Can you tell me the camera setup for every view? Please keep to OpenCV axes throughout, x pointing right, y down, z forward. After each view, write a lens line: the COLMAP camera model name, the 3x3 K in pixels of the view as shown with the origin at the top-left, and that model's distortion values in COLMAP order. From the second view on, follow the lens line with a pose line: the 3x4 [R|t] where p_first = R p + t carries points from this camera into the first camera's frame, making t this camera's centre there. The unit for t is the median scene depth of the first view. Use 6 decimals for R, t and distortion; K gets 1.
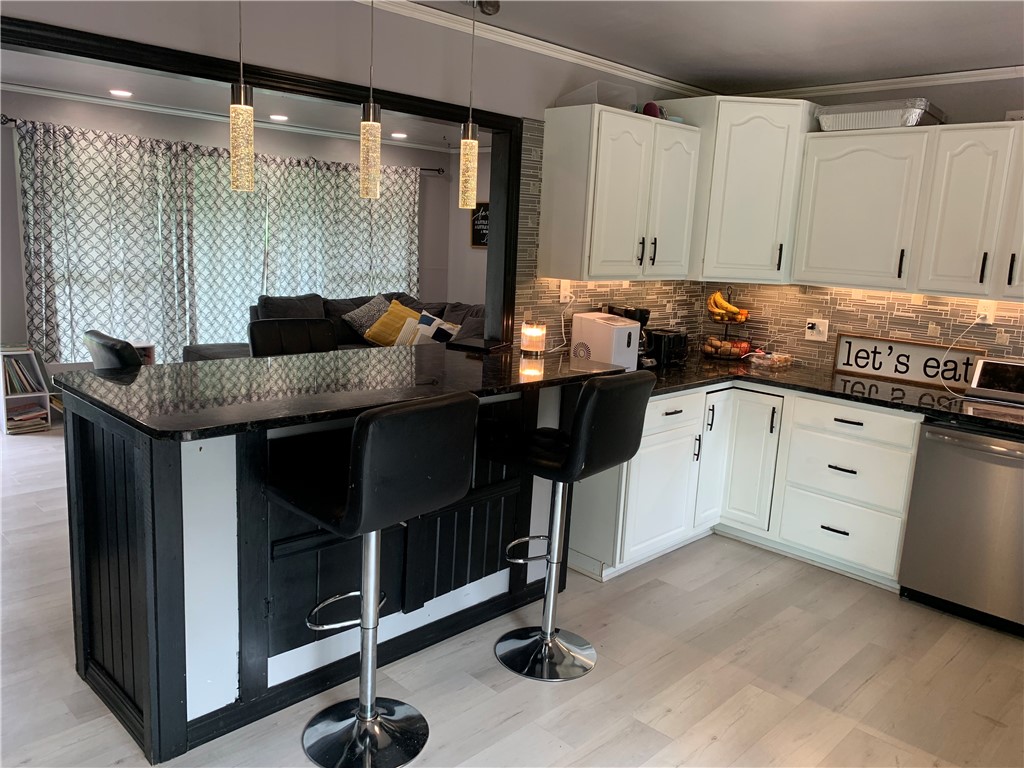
lens RADIAL K [[788.3, 0, 511.6], [0, 788.3, 384.2], [0, 0, 1]] dist [0.012210, 0.006436]
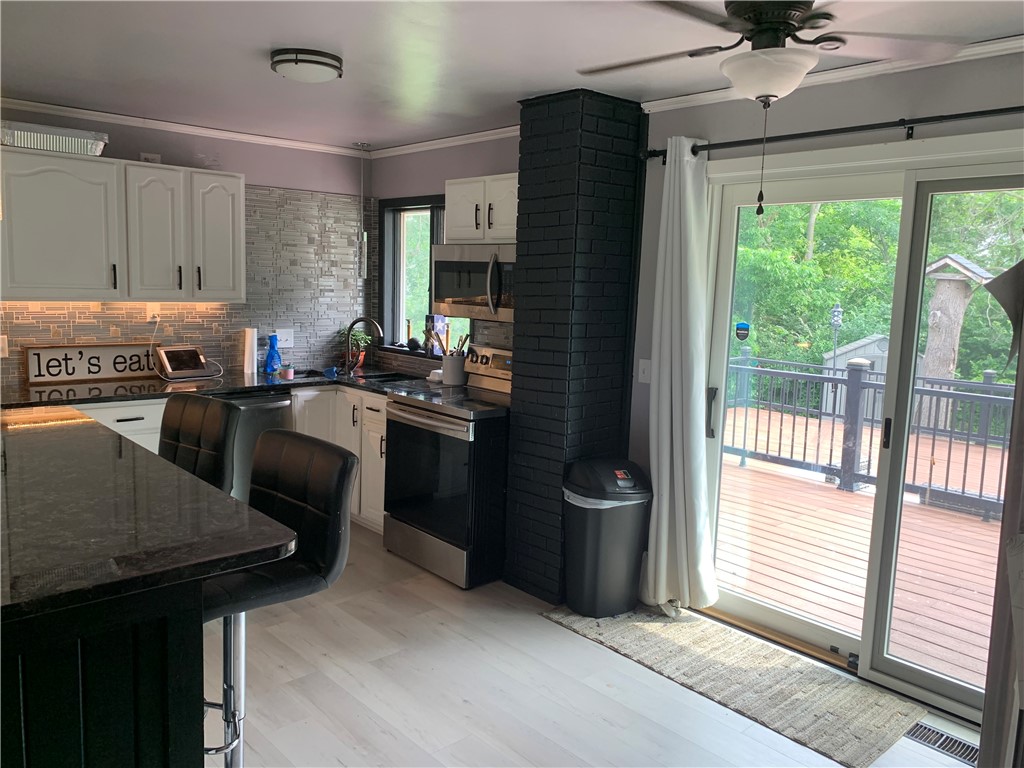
lens RADIAL K [[788.3, 0, 512.1], [0, 788.3, 379.6], [0, 0, 1]] dist [0.012210, 0.006436]
pose [[0.057962, -0.173223, 0.983176, -0.569526], [0.160425, 0.973649, 0.162086, -0.091744], [-0.985345, 0.148331, 0.084224, 0.328014]]
